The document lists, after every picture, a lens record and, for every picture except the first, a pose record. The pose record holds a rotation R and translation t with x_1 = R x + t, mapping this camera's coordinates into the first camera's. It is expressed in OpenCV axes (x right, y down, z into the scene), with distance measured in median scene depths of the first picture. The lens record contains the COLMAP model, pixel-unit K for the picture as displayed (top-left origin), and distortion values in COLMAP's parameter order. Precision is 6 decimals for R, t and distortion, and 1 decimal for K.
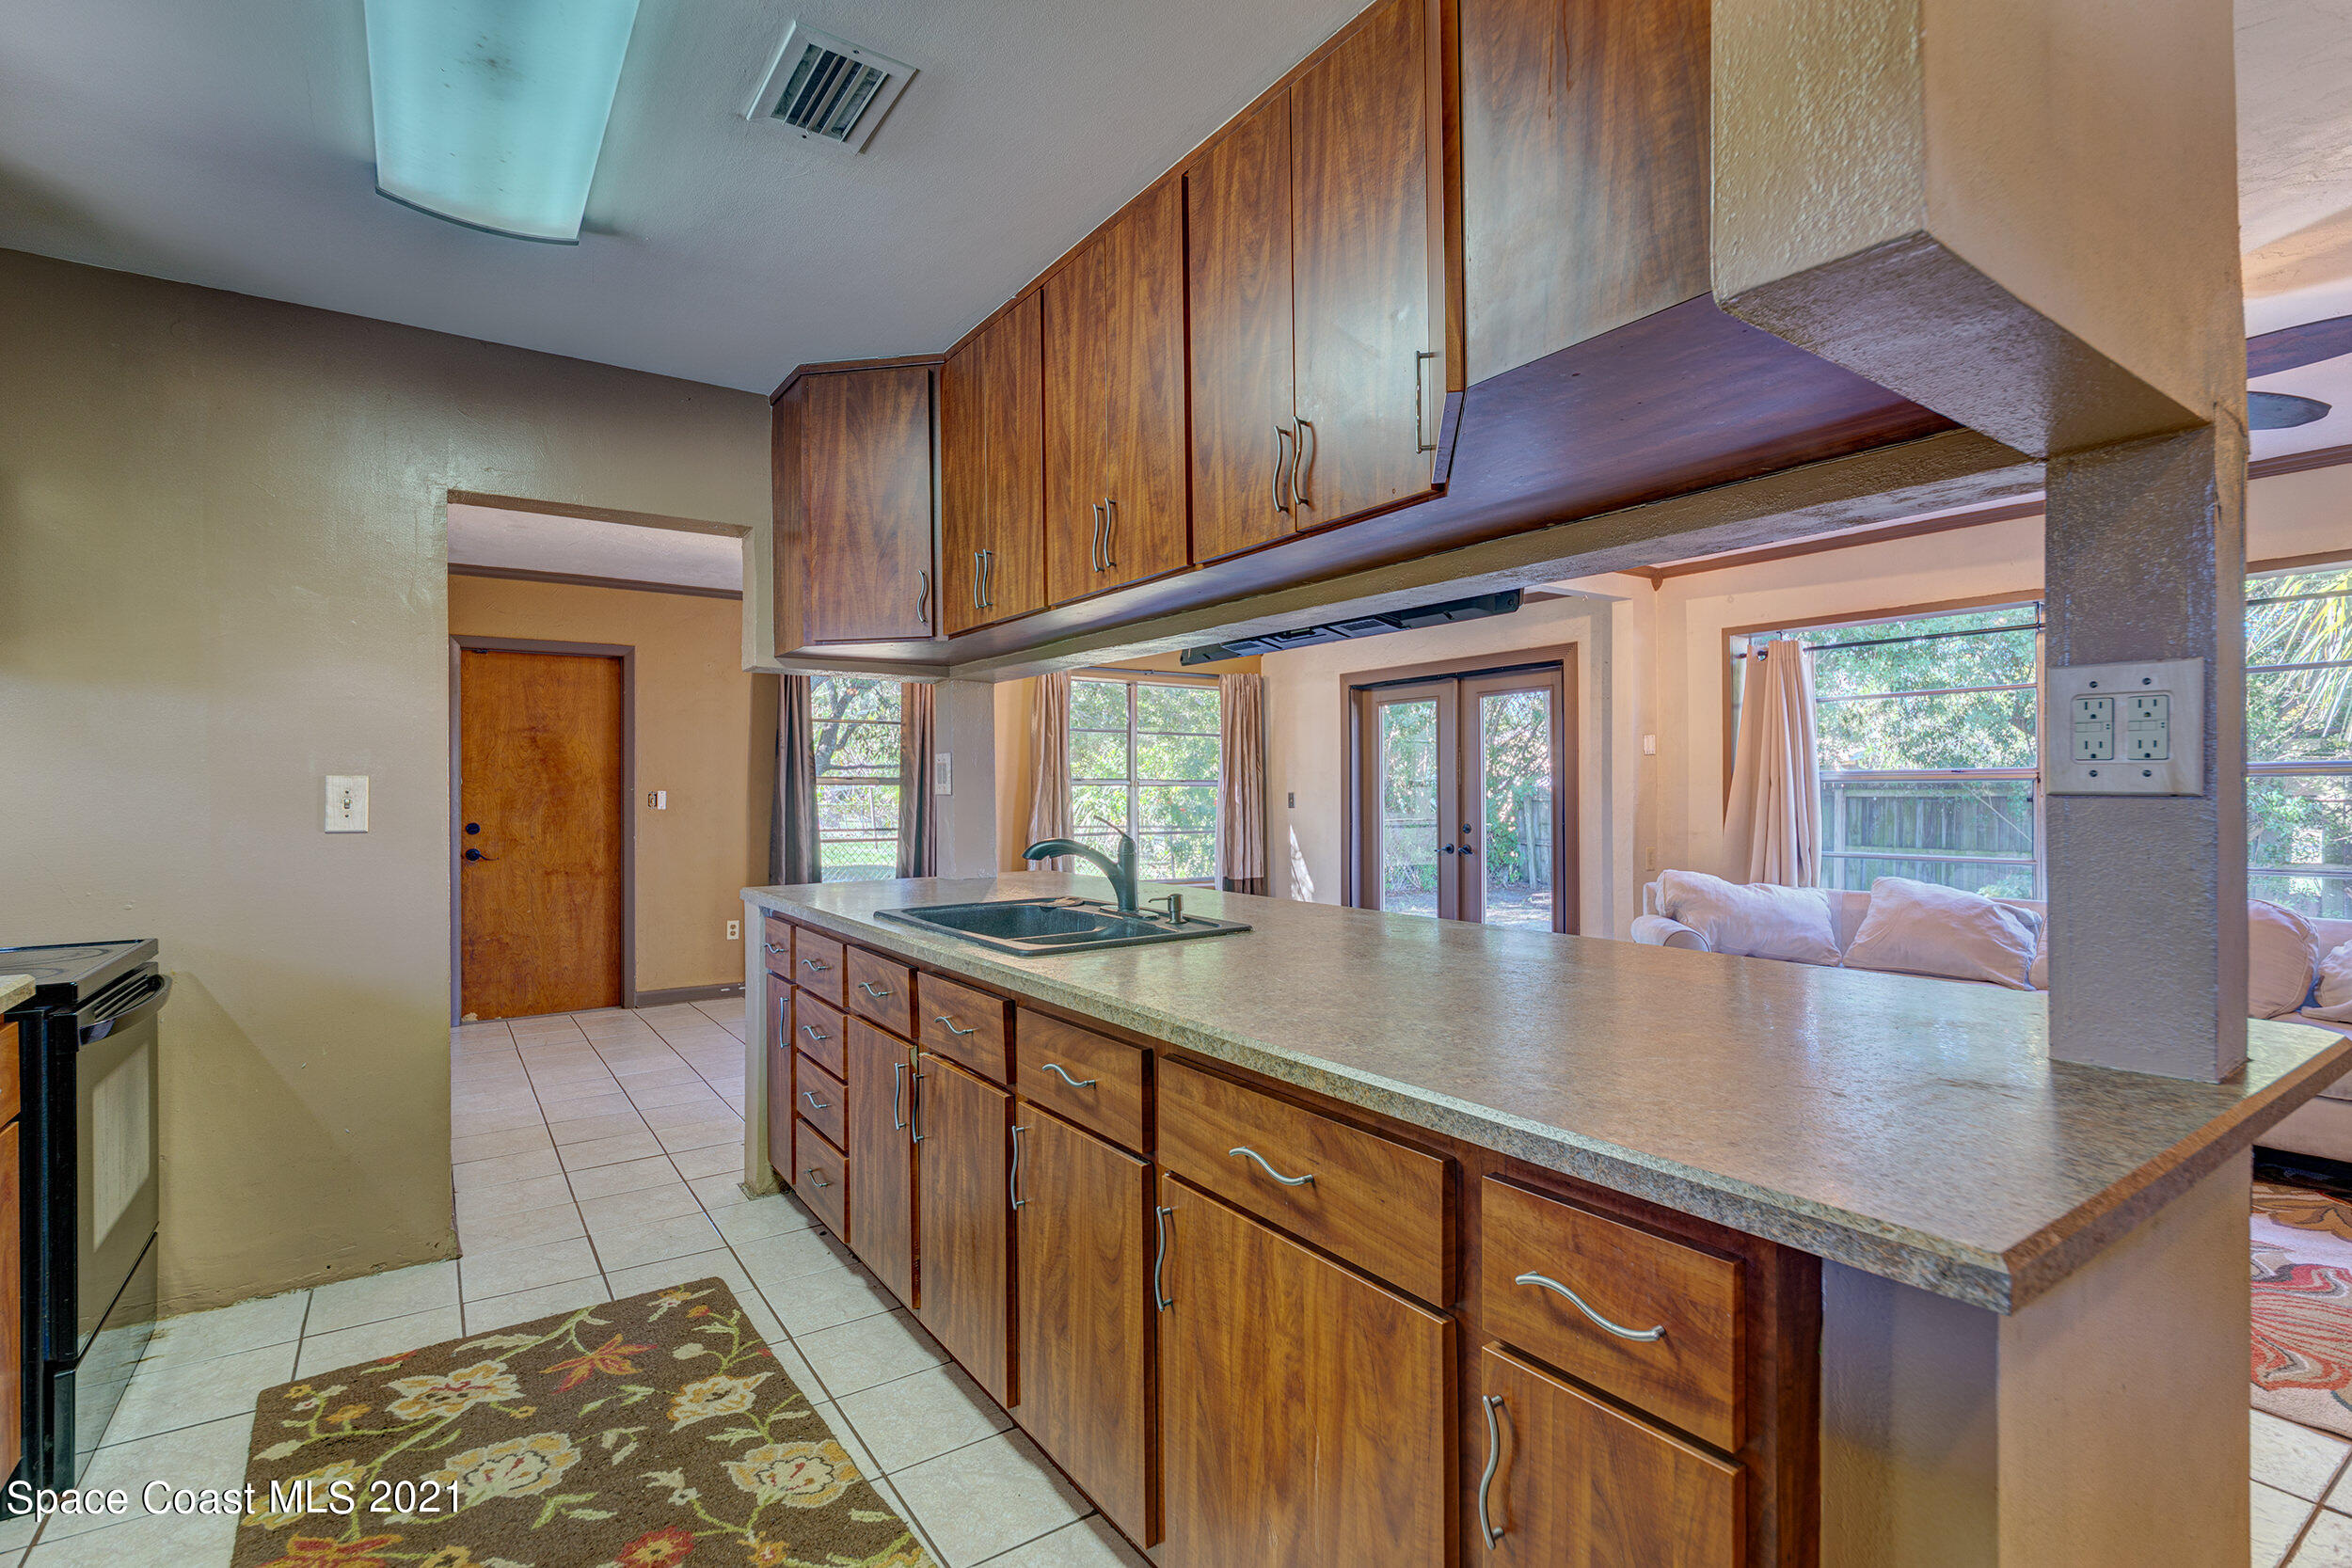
lens RADIAL K [[1108.5, 0, 1176.0], [0, 1108.5, 784.0], [0, 0, 1]] dist [0.000100, -0.000128]
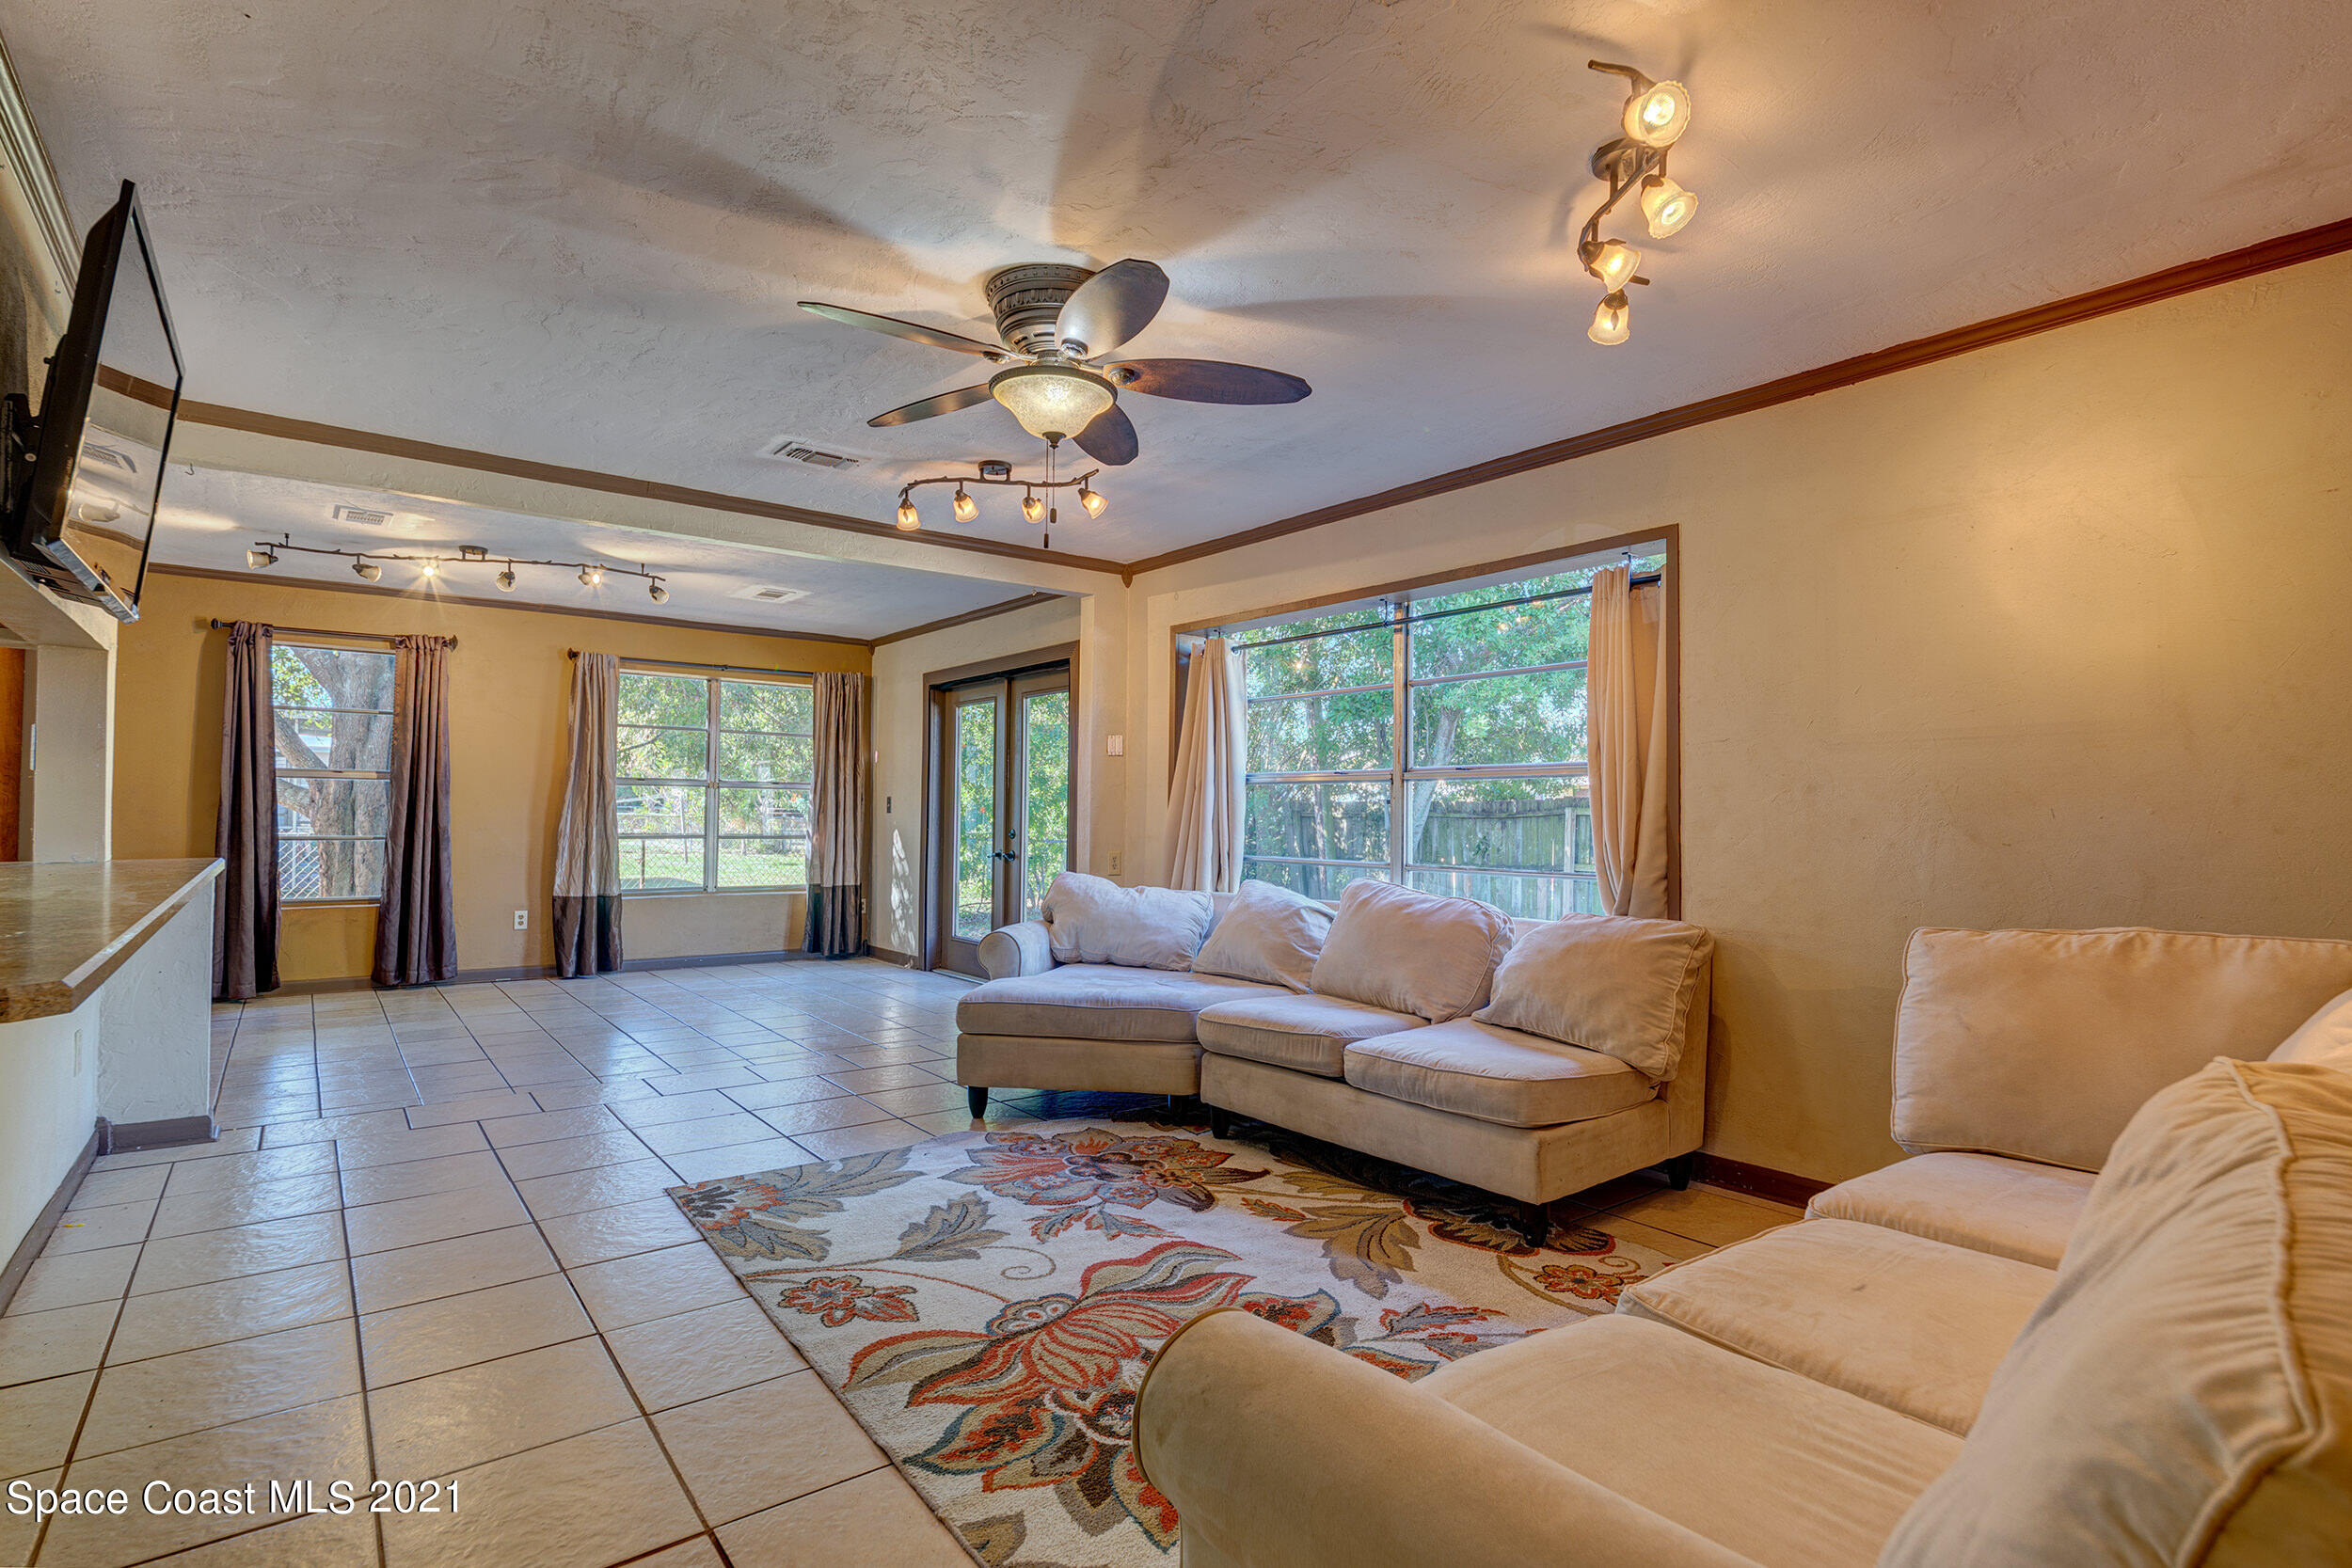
lens RADIAL K [[1121.9, 0, 1176.0], [0, 1121.9, 784.0], [0, 0, 1]] dist [-0.001643, -0.000186]
pose [[0.997664, 0.015587, 0.066514, 0.817619], [-0.014436, 0.999738, -0.017751, 0.029464], [-0.066773, 0.016749, 0.997628, 0.036088]]
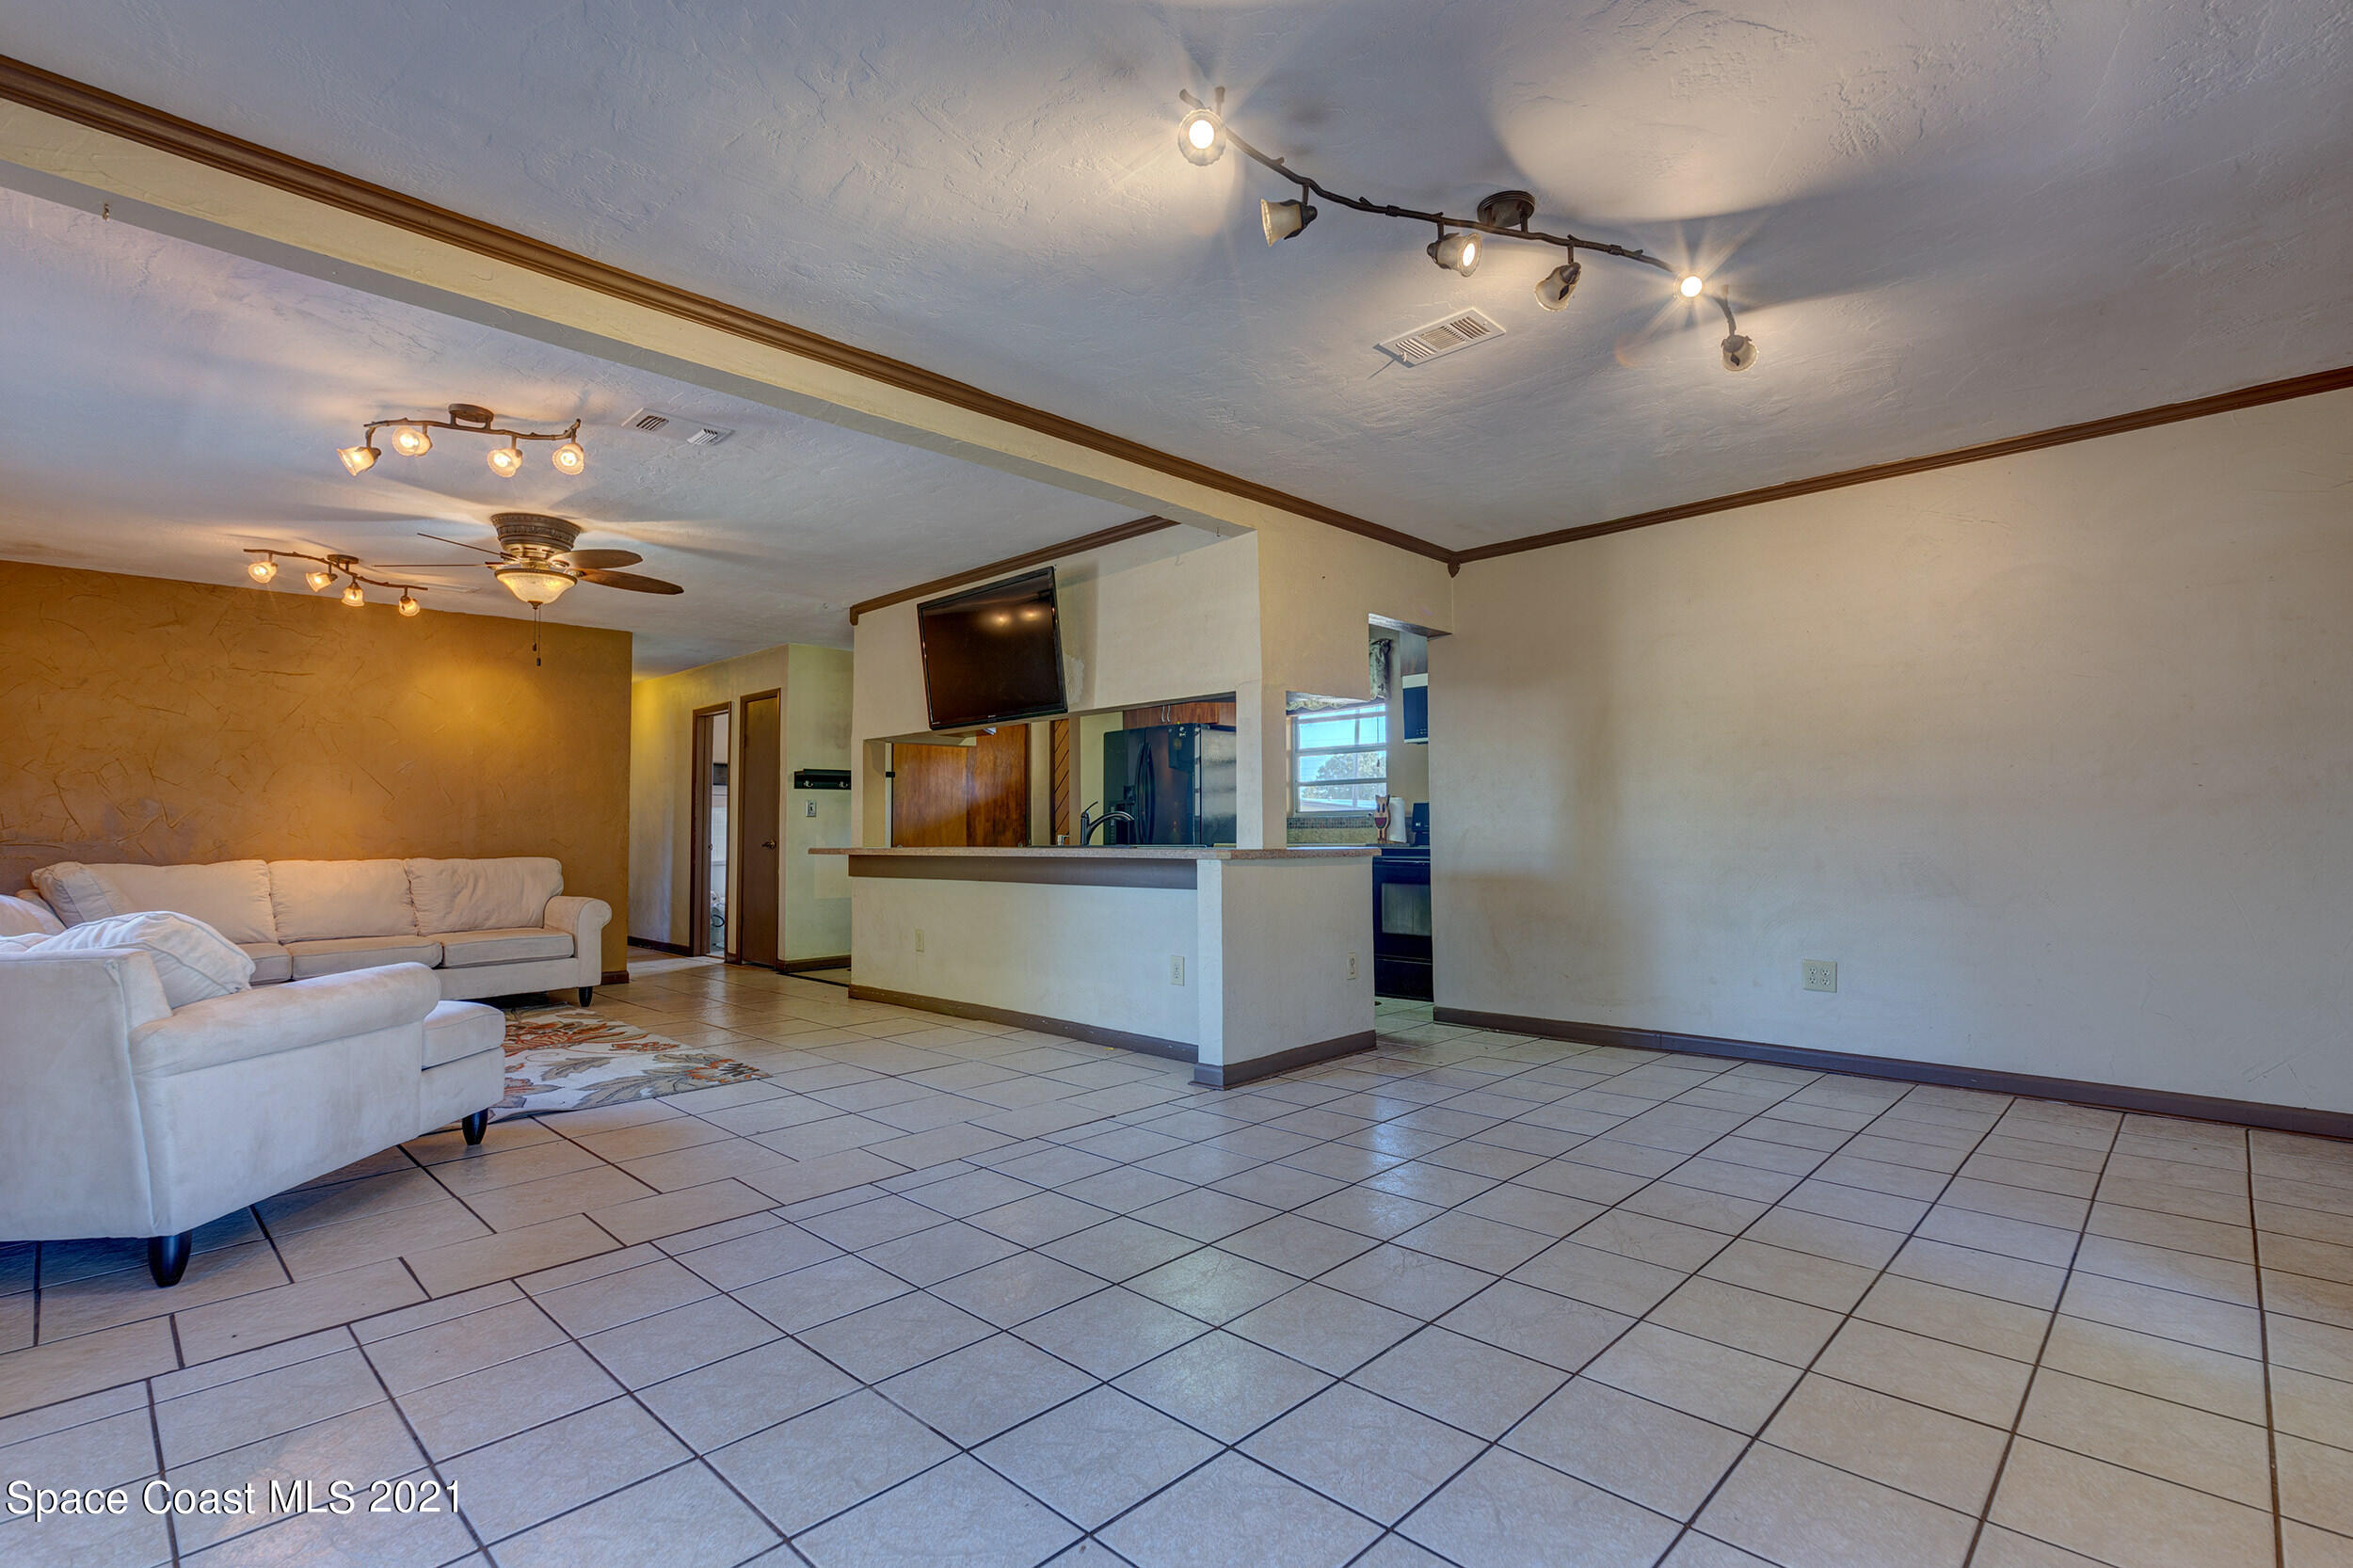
lens RADIAL K [[1090.2, 0, 1176.5], [0, 1090.2, 784.0], [0, 0, 1]] dist [-0.002090, -0.000717]
pose [[-0.979349, 0.004306, -0.202130, 0.182052], [0.014745, 0.998632, -0.050169, 0.088505], [0.201637, -0.052113, -0.978073, 2.677355]]
